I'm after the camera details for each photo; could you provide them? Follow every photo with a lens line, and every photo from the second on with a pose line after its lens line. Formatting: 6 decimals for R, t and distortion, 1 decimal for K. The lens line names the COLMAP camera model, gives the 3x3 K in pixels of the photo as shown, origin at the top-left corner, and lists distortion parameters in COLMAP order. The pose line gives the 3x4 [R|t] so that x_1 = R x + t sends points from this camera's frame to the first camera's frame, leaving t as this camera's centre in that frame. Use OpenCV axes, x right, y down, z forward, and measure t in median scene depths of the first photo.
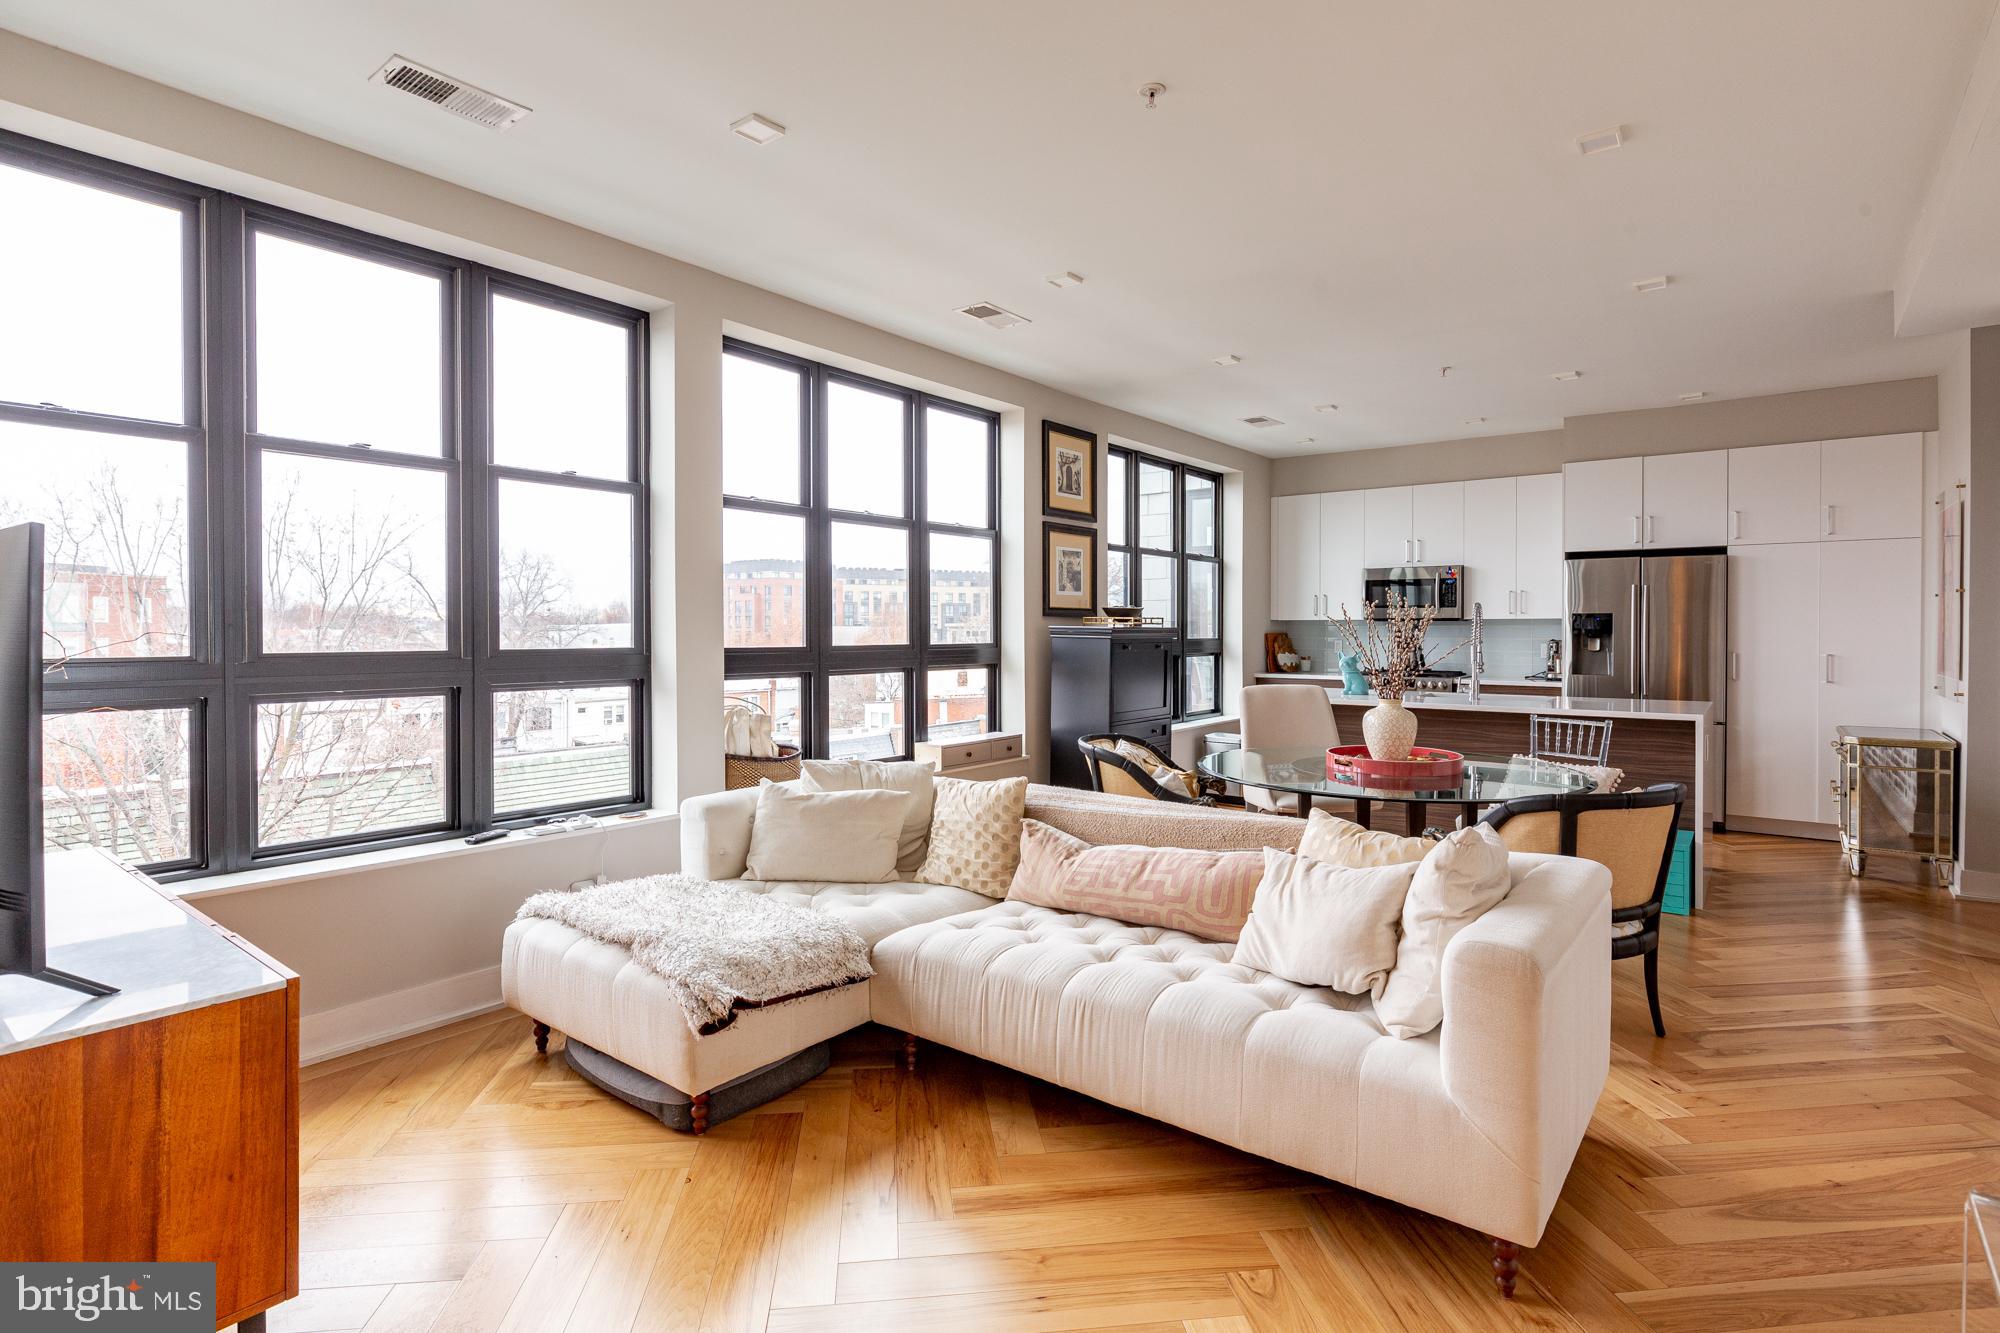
lens RADIAL K [[997.3, 0, 1008.6], [0, 997.3, 657.4], [0, 0, 1]] dist [0.002997, 0.000937]
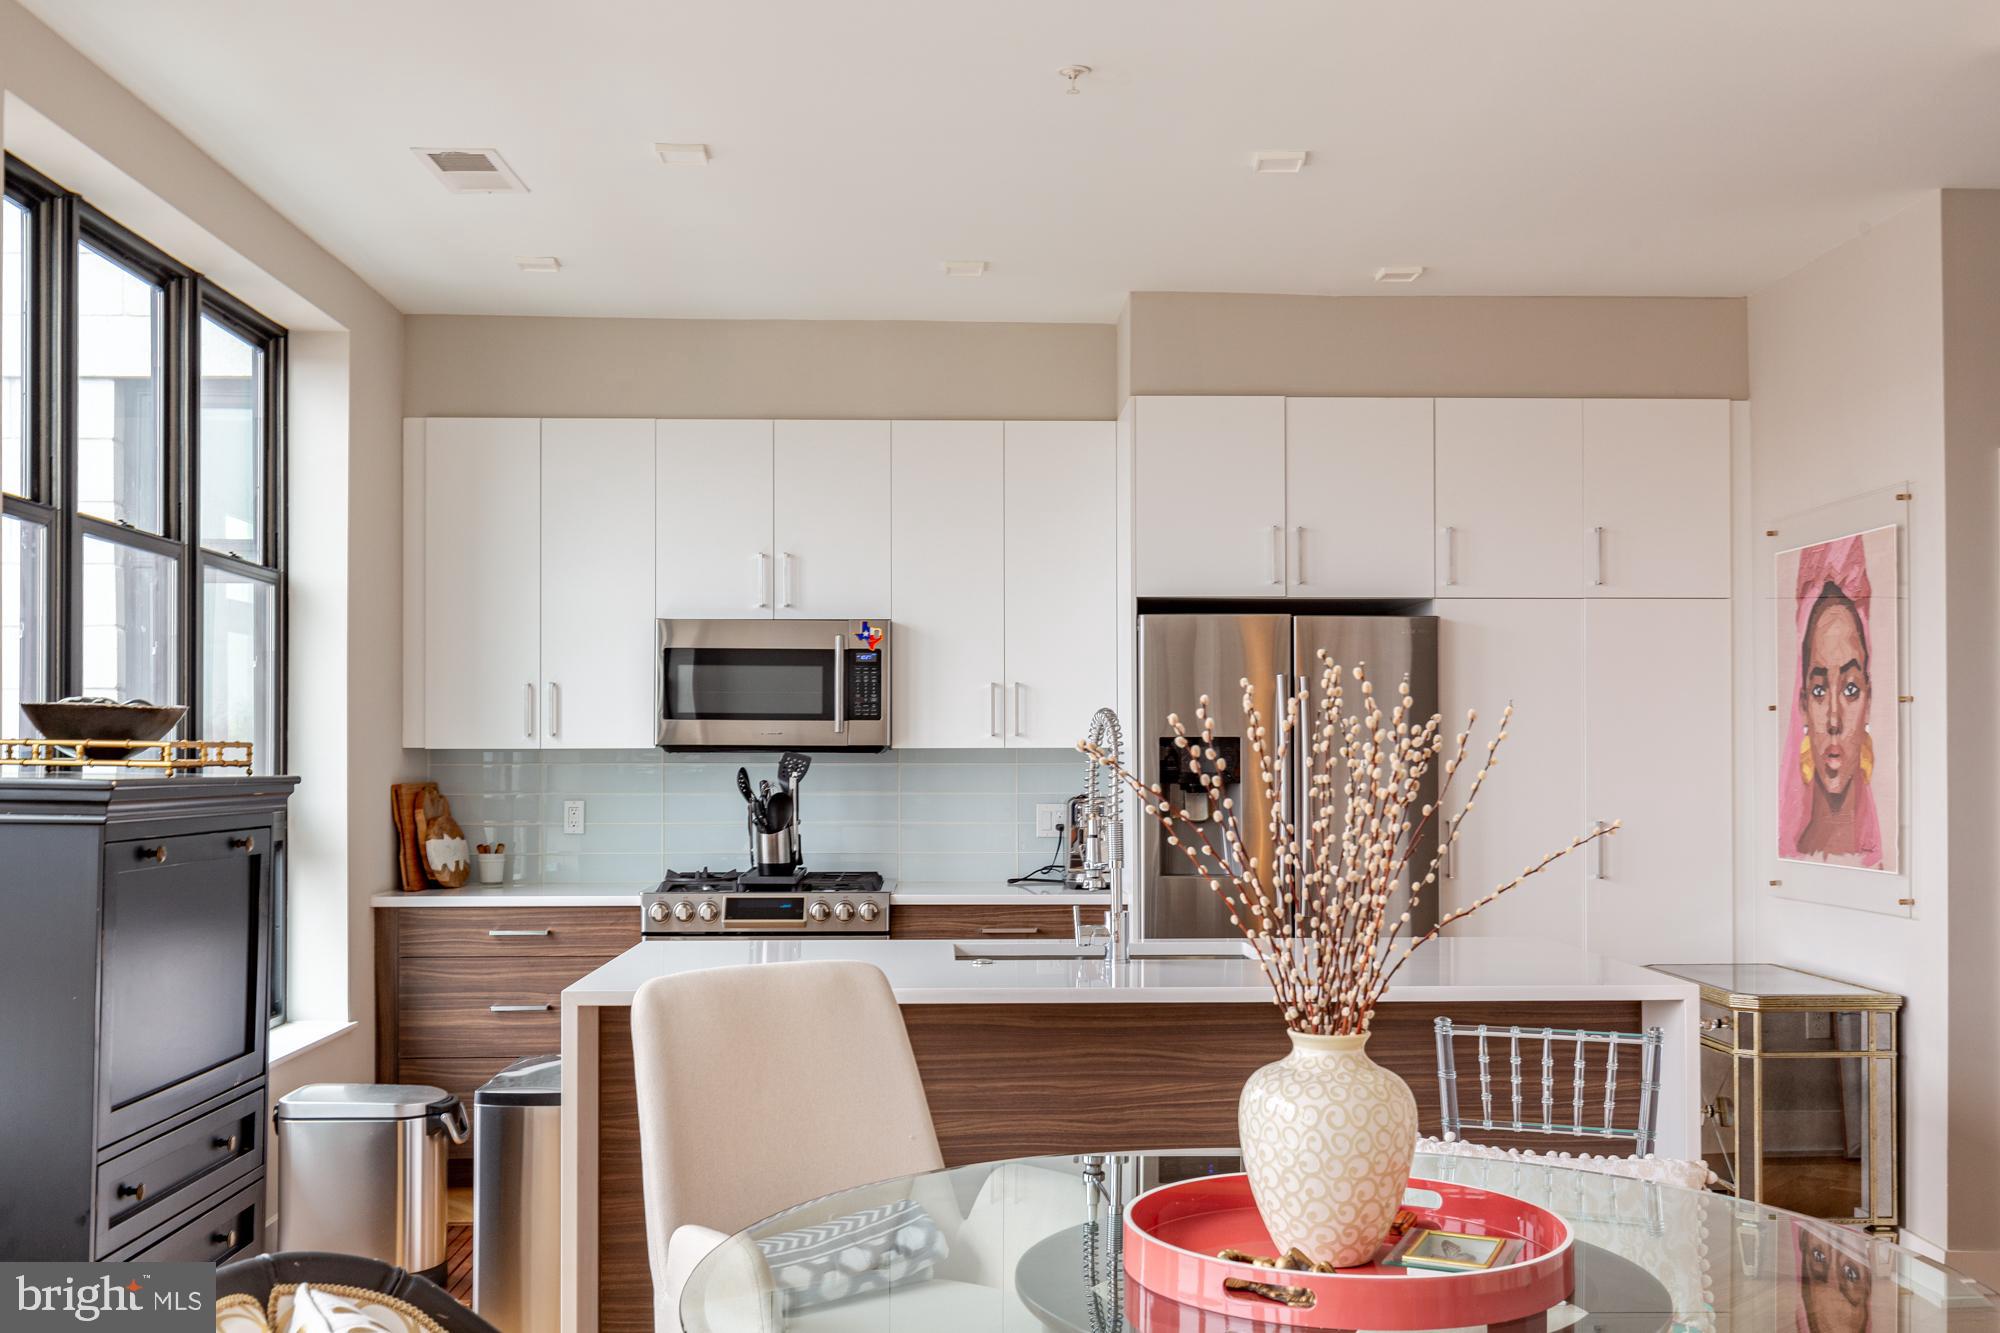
lens RADIAL K [[1994.7, 0, 1067.2], [0, 1994.7, 738.4], [0, 0, 1]] dist [0.005135, 0.002285]
pose [[0.767802, 0.006510, 0.640654, -0.031920], [0.019307, 0.999259, -0.033292, -0.017912], [-0.640396, 0.037931, 0.767107, 0.417392]]
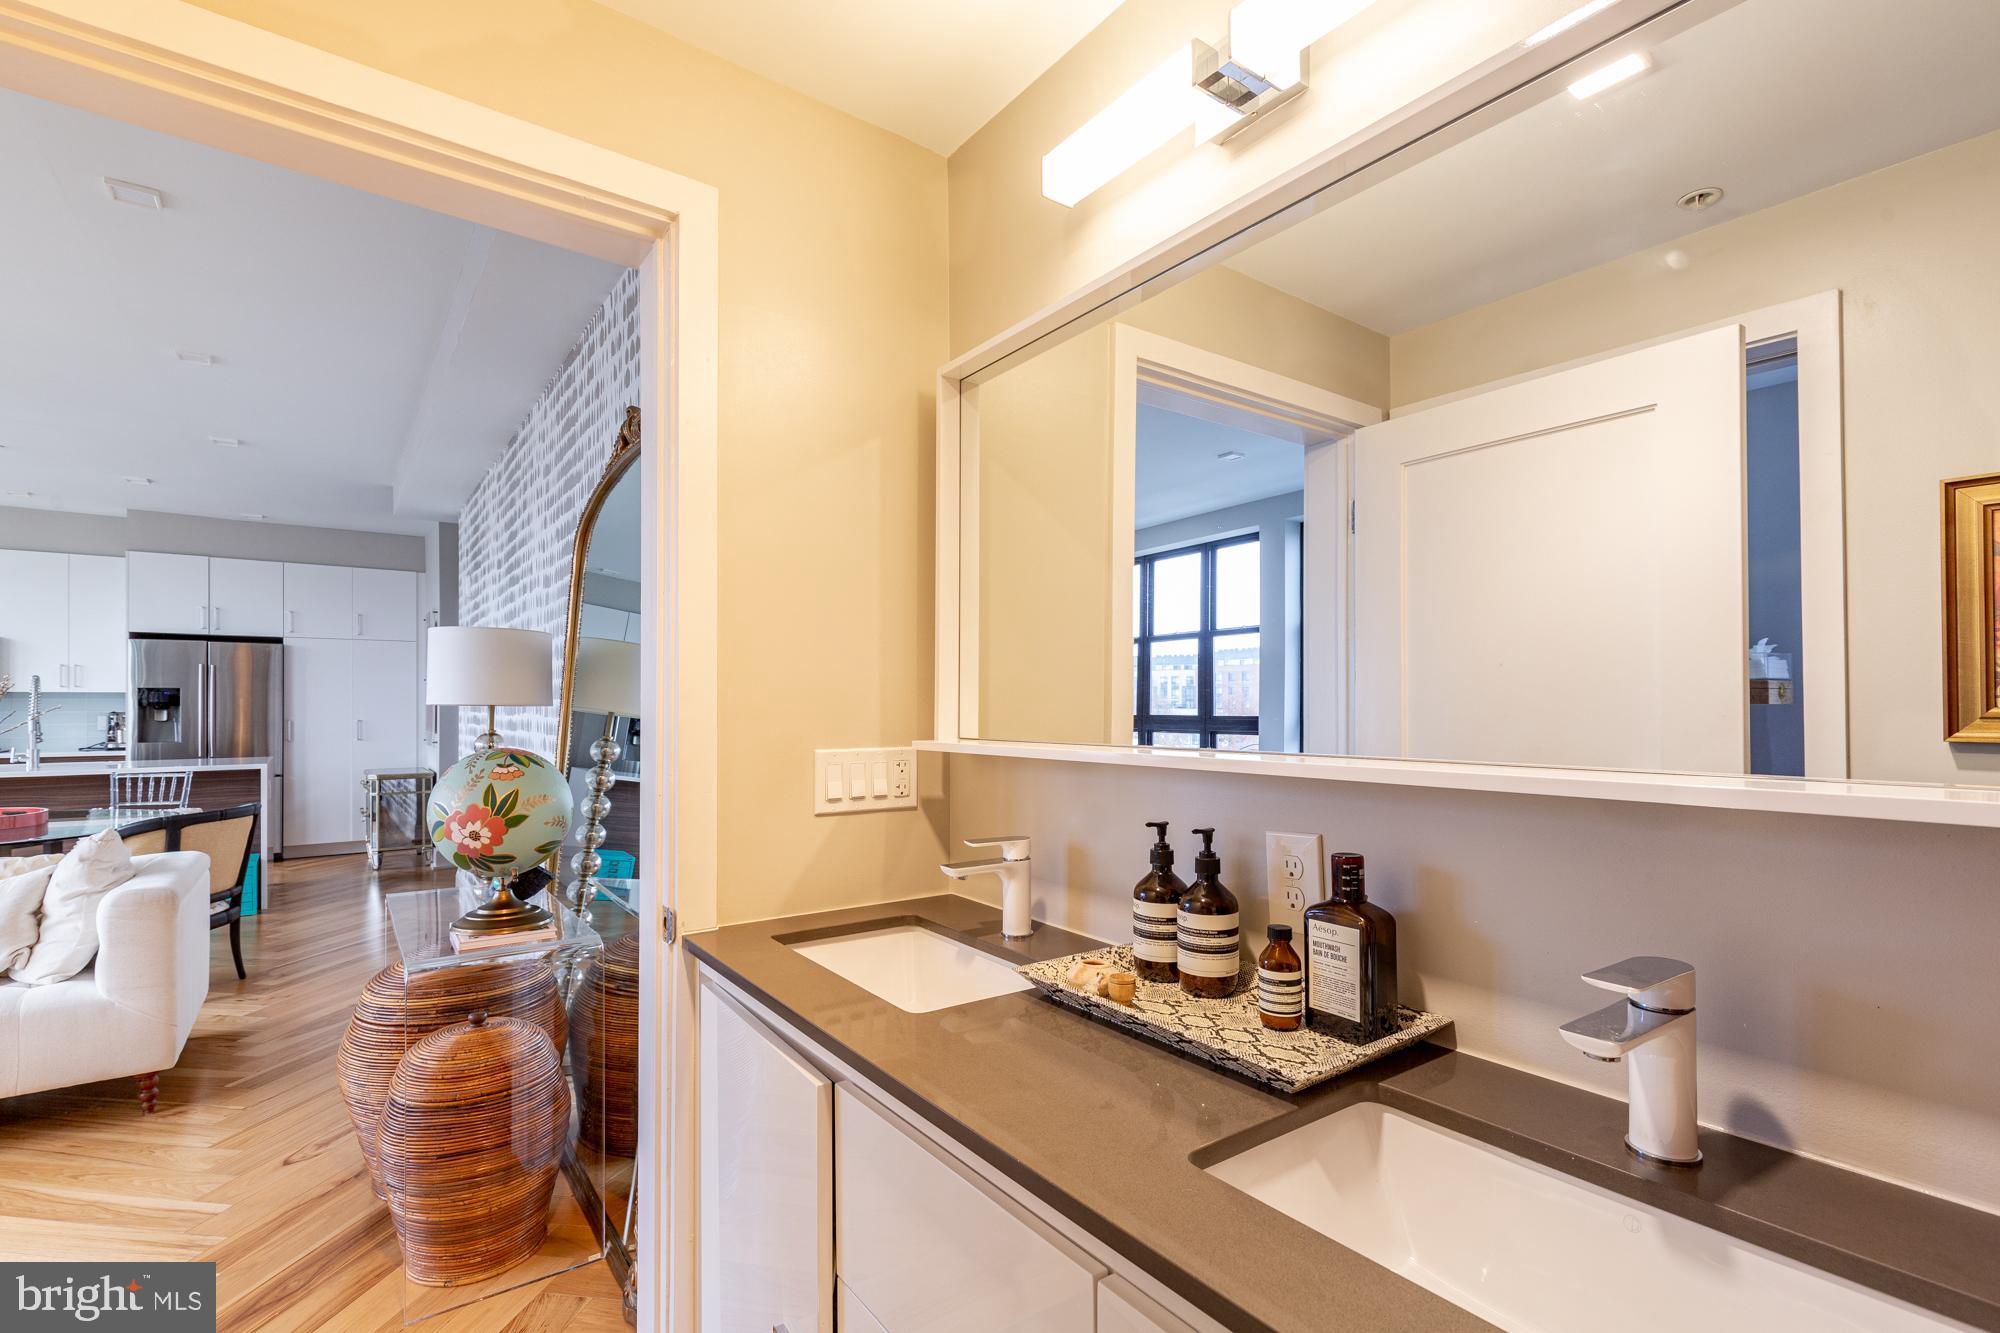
lens RADIAL K [[896.4, 0, 999.0], [0, 896.4, 684.3], [0, 0, 1]] dist [0.001359, 0.000694]
pose [[0.267728, 0.021772, 0.963248, -0.162317], [0.030182, 0.999065, -0.030970, 0.014005], [-0.963022, 0.037364, 0.266821, -0.215834]]
